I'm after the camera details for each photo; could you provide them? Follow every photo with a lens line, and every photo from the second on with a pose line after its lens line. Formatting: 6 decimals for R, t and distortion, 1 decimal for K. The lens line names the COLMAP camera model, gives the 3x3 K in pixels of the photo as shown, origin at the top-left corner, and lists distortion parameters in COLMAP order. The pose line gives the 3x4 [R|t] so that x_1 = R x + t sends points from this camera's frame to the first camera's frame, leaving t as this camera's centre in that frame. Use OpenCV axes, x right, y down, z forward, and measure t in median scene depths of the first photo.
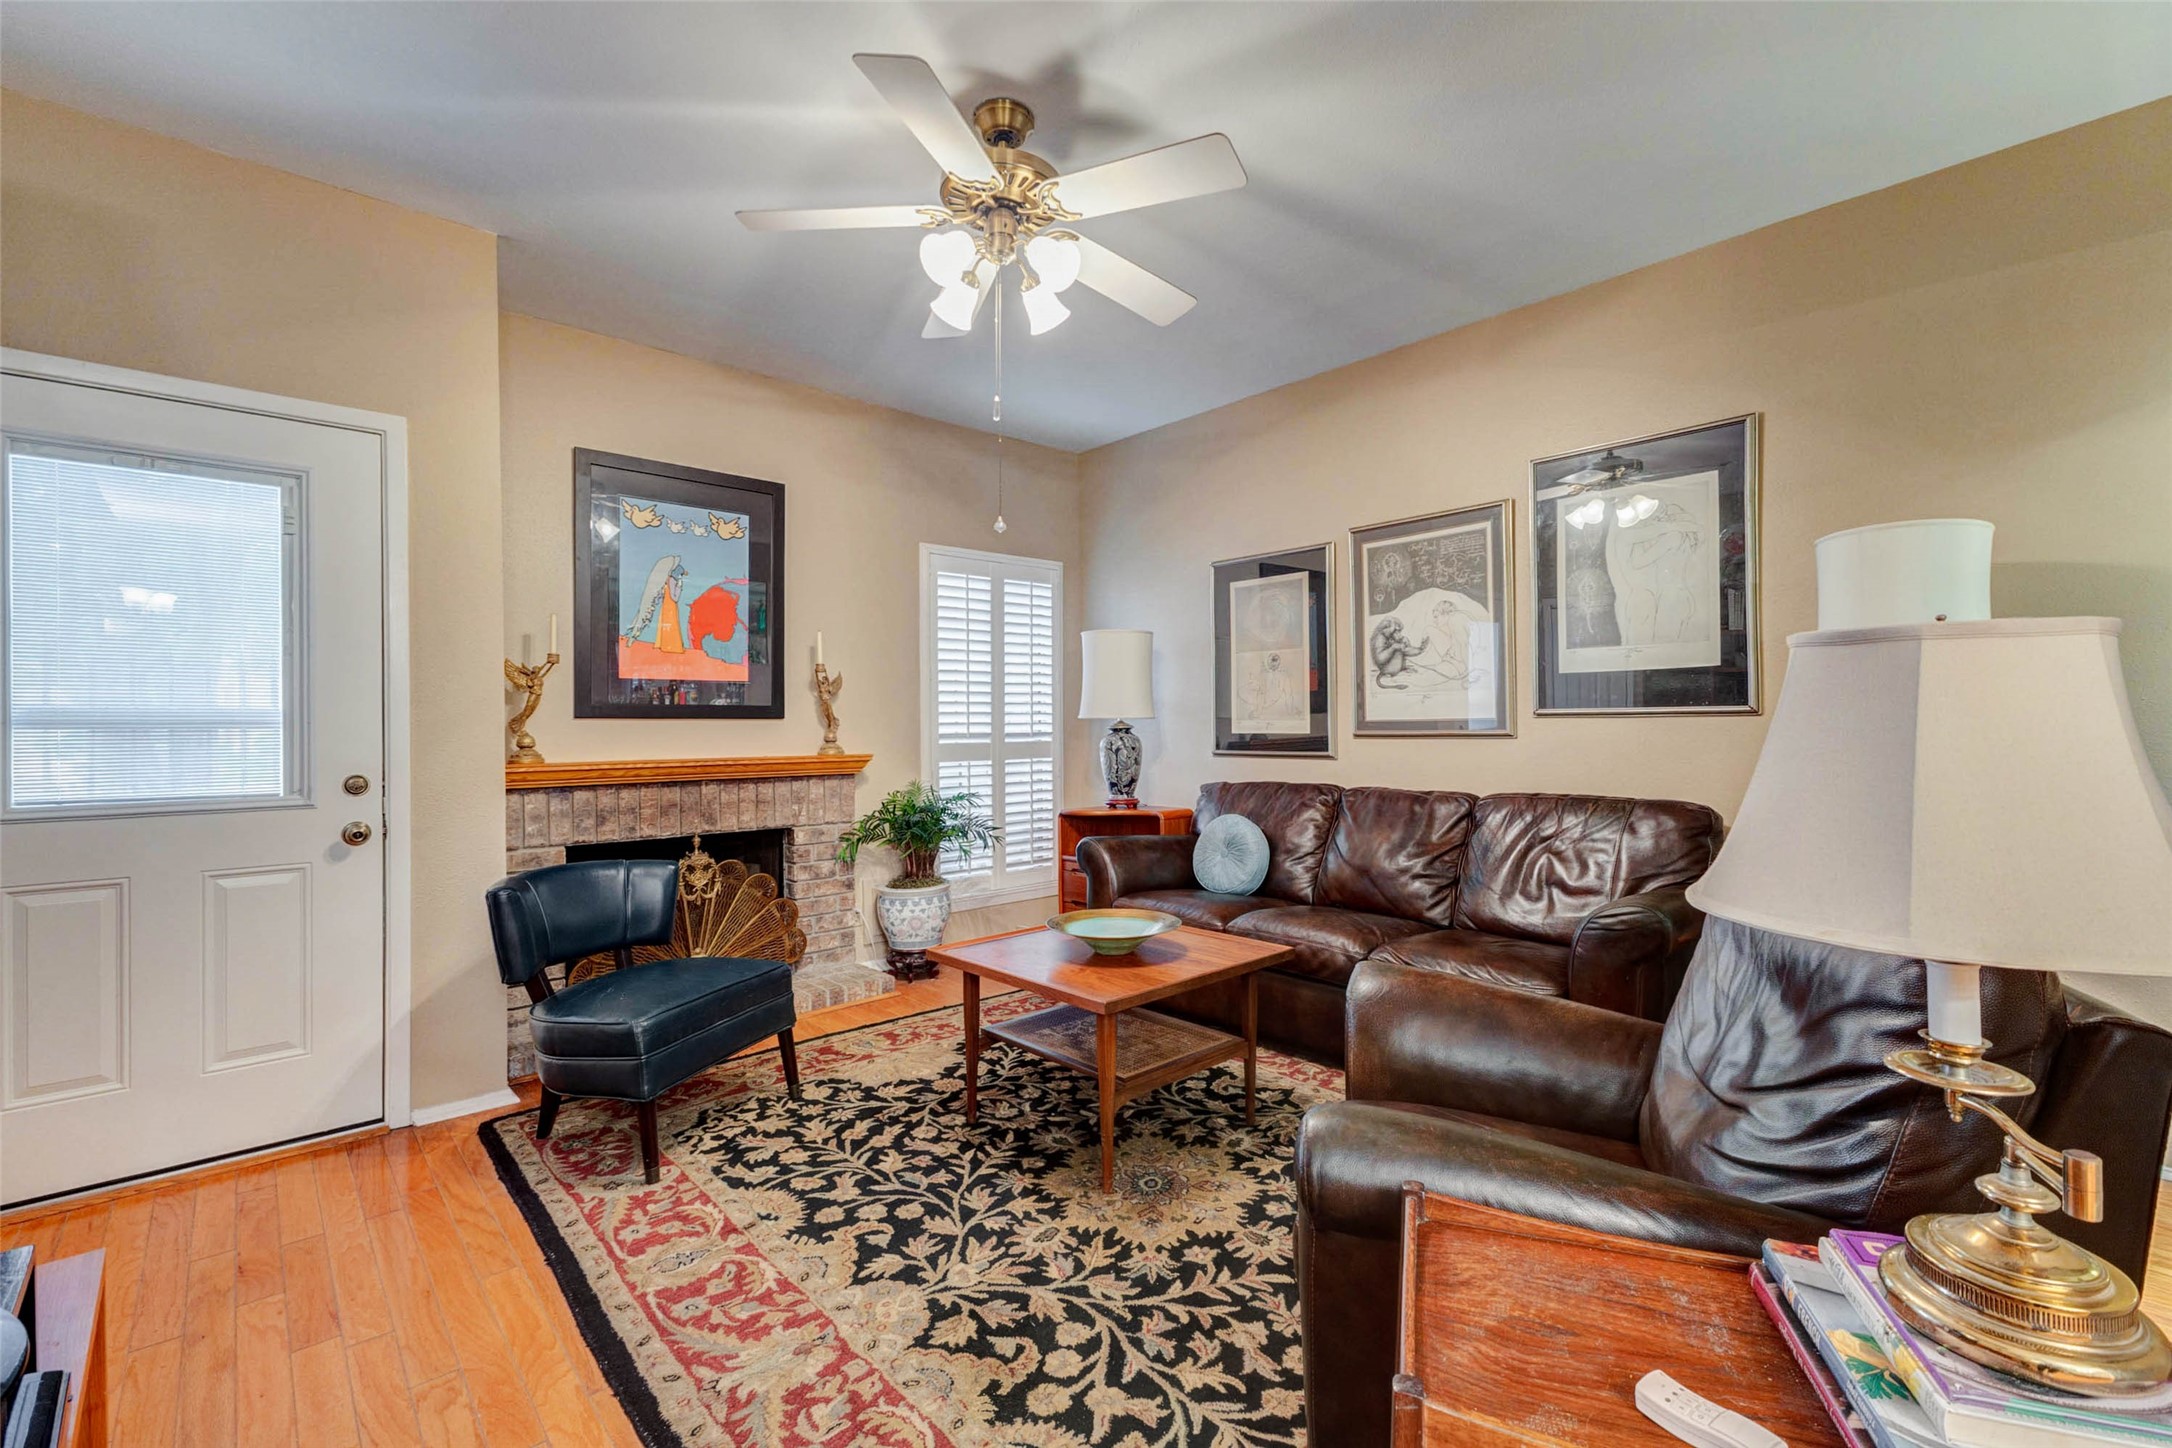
lens RADIAL K [[952.3, 0, 1082.1], [0, 952.3, 719.0], [0, 0, 1]] dist [0.013102, -0.000477]
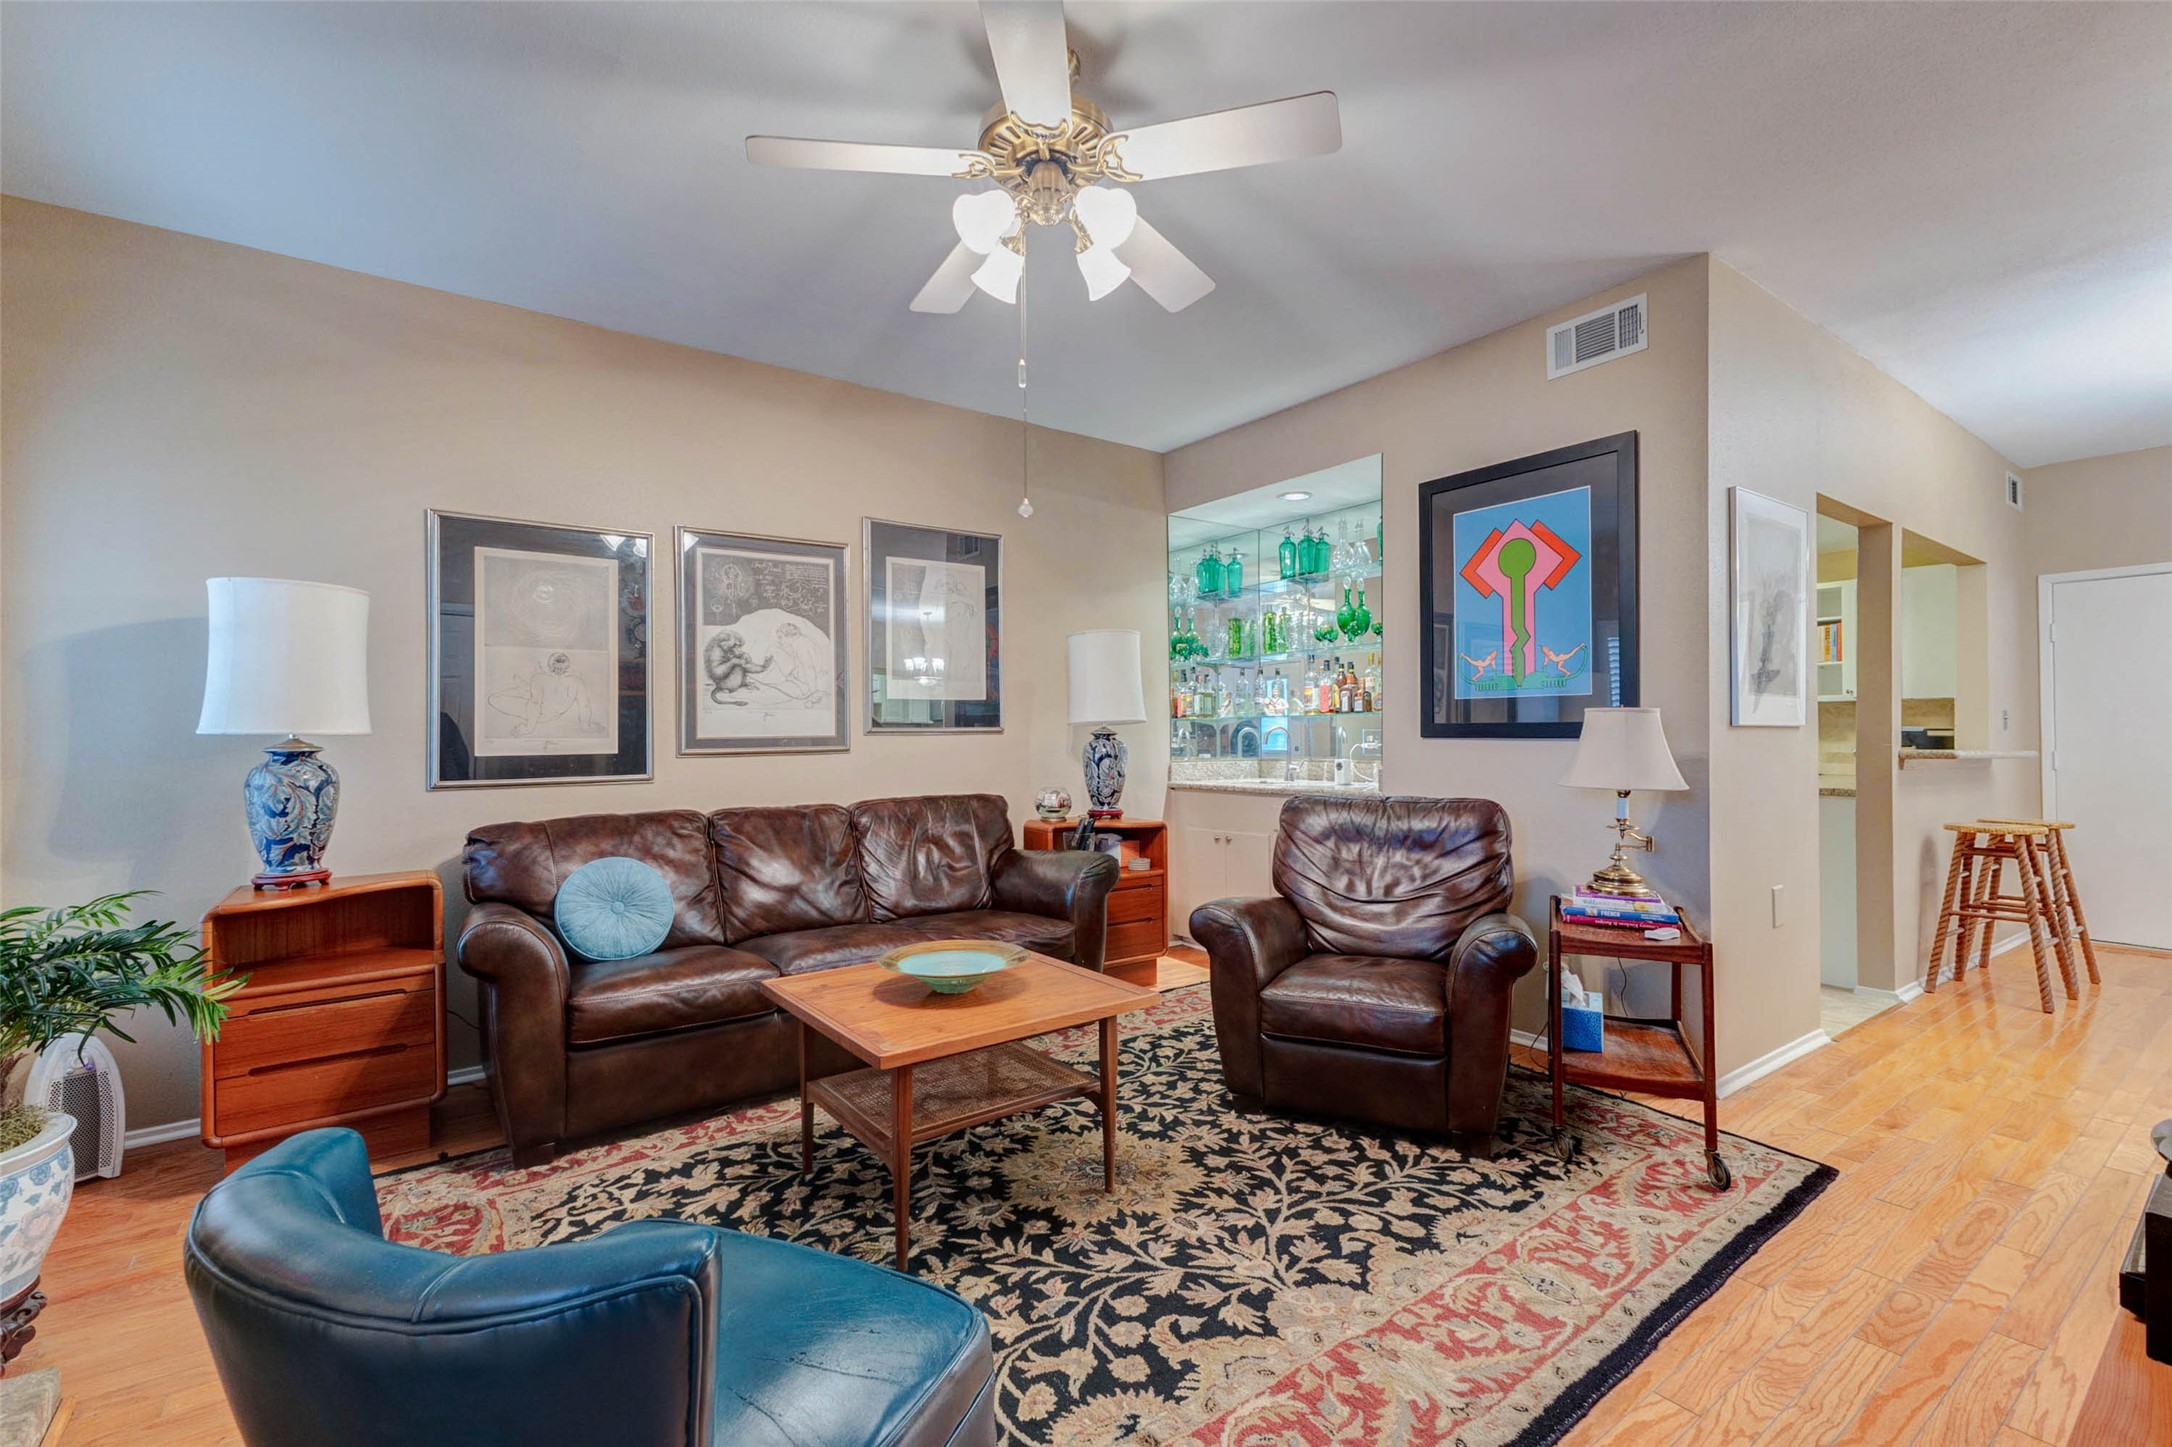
lens RADIAL K [[952.3, 0, 1093.6], [0, 952.3, 720.1], [0, 0, 1]] dist [0.013102, -0.000477]
pose [[0.092700, 0.018733, 0.995518, -1.083929], [0.002527, 0.999815, -0.019049, 0.005362], [-0.995691, 0.004282, 0.092636, 0.983025]]
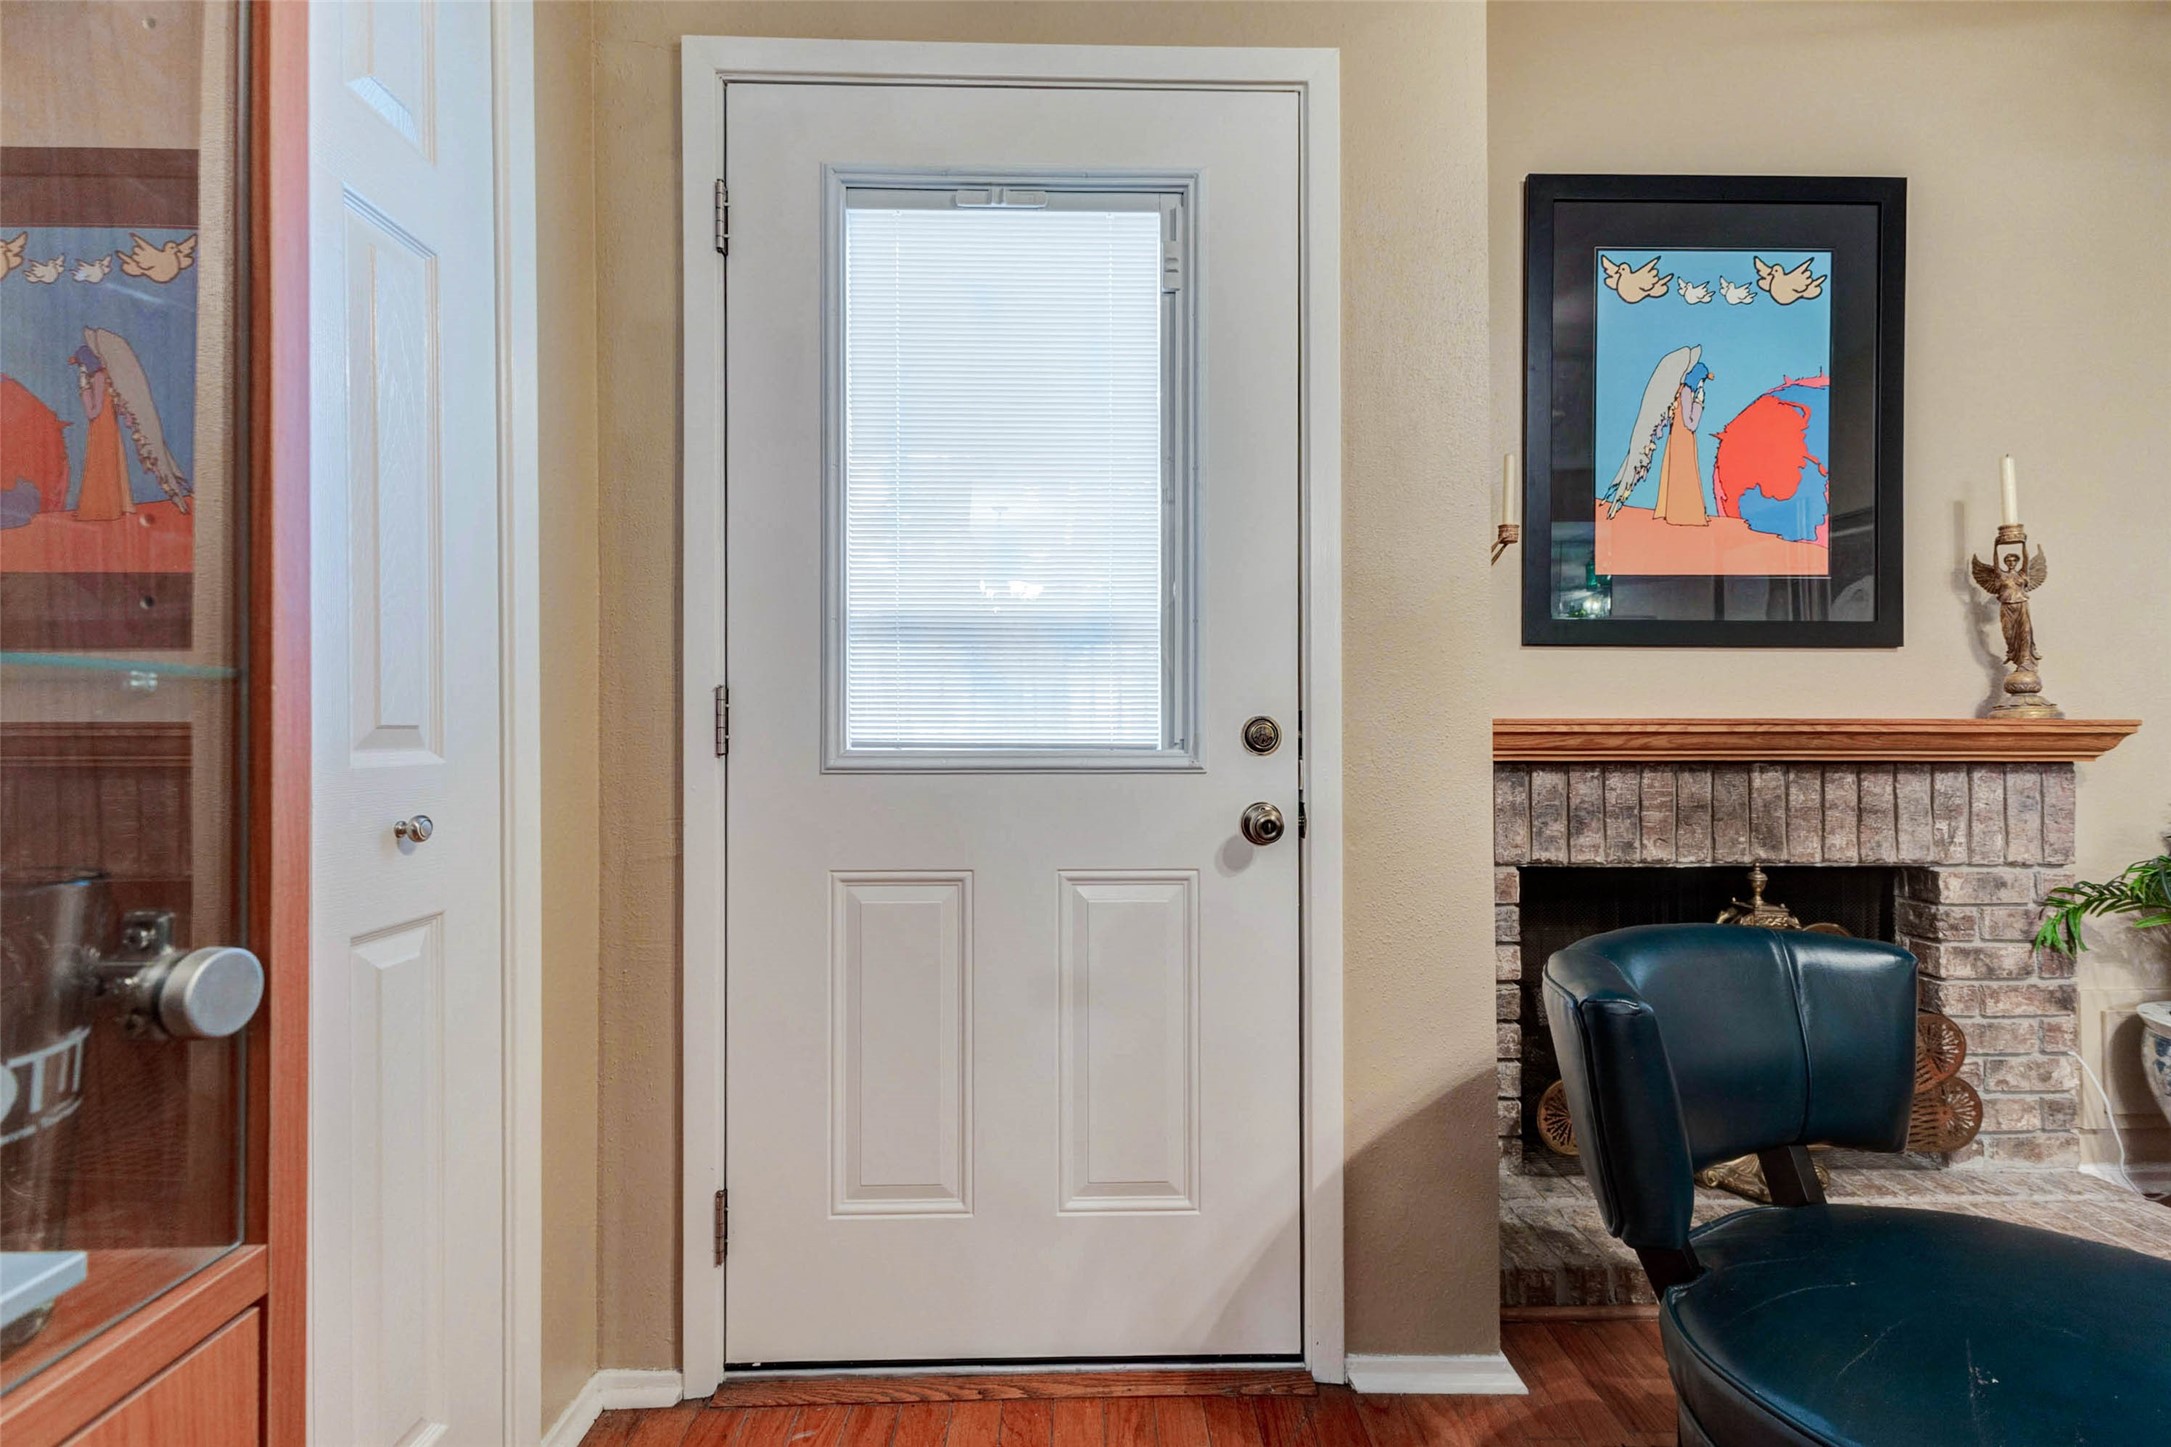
lens RADIAL K [[951.8, 0, 1084.8], [0, 951.8, 711.4], [0, 0, 1]] dist [0.013102, -0.000477]
pose [[0.761004, -0.005101, -0.648727, -0.313668], [-0.002445, 0.999939, -0.010730, 0.040075], [0.648743, 0.009752, 0.760945, 0.339623]]
